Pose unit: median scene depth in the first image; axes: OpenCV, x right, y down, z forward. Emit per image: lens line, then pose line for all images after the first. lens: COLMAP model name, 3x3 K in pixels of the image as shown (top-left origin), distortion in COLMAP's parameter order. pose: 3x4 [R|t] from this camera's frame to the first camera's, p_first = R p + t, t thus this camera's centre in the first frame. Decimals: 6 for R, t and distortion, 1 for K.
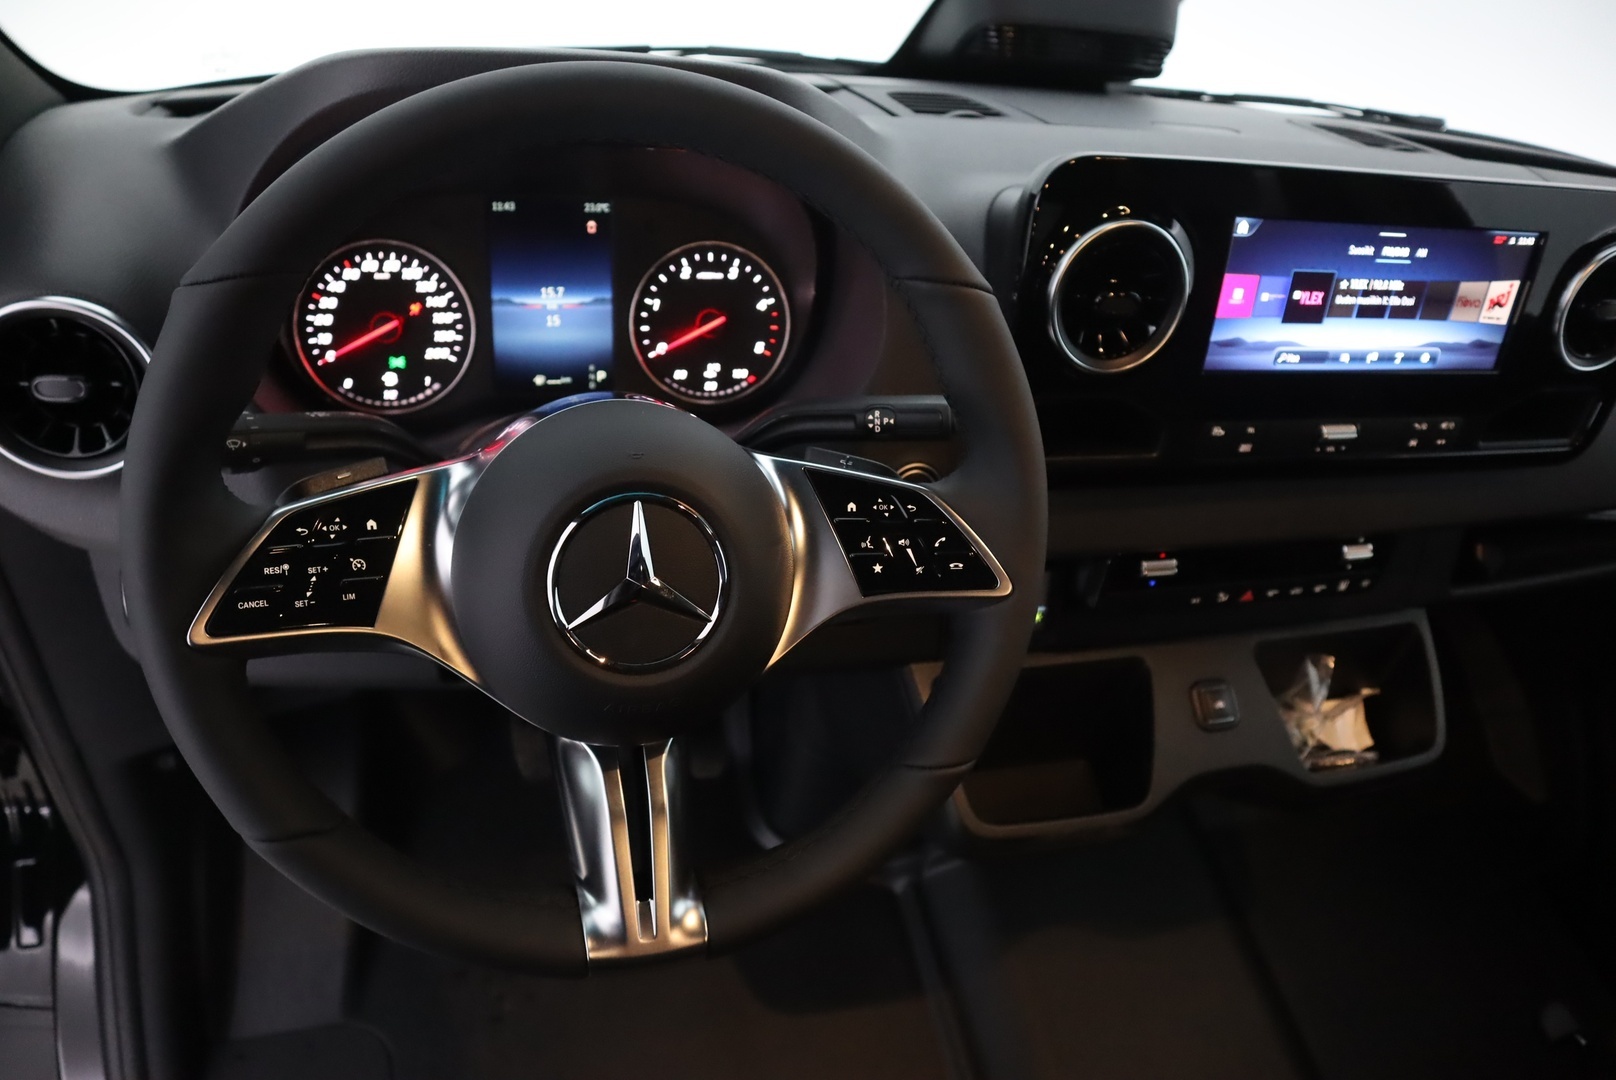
lens RADIAL K [[1113.7, 0, 808.0], [0, 1113.7, 540.0], [0, 0, 1]] dist [-0.115697, 0.060451]
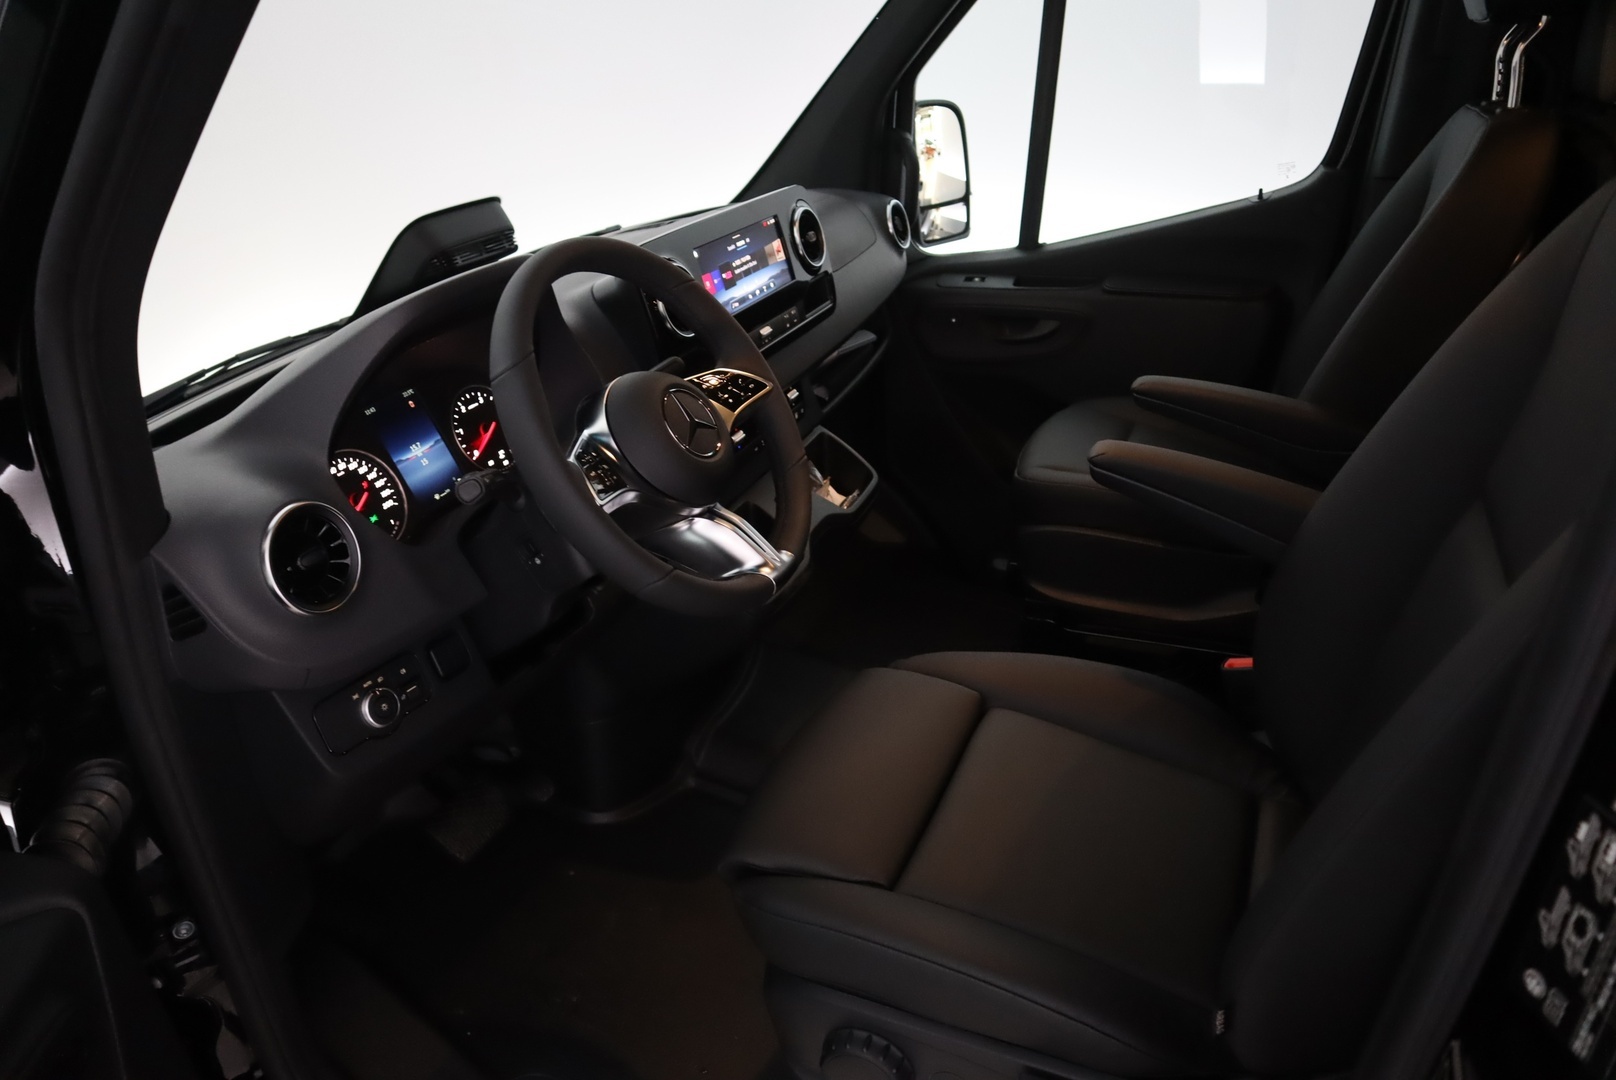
lens RADIAL K [[1113.7, 0, 808.0], [0, 1113.7, 540.0], [0, 0, 1]] dist [-0.115697, 0.060451]
pose [[0.597810, -0.497597, 0.628507, -0.981234], [0.614664, 0.787820, 0.039085, 0.179504], [-0.514598, 0.362955, 0.776822, -0.519688]]
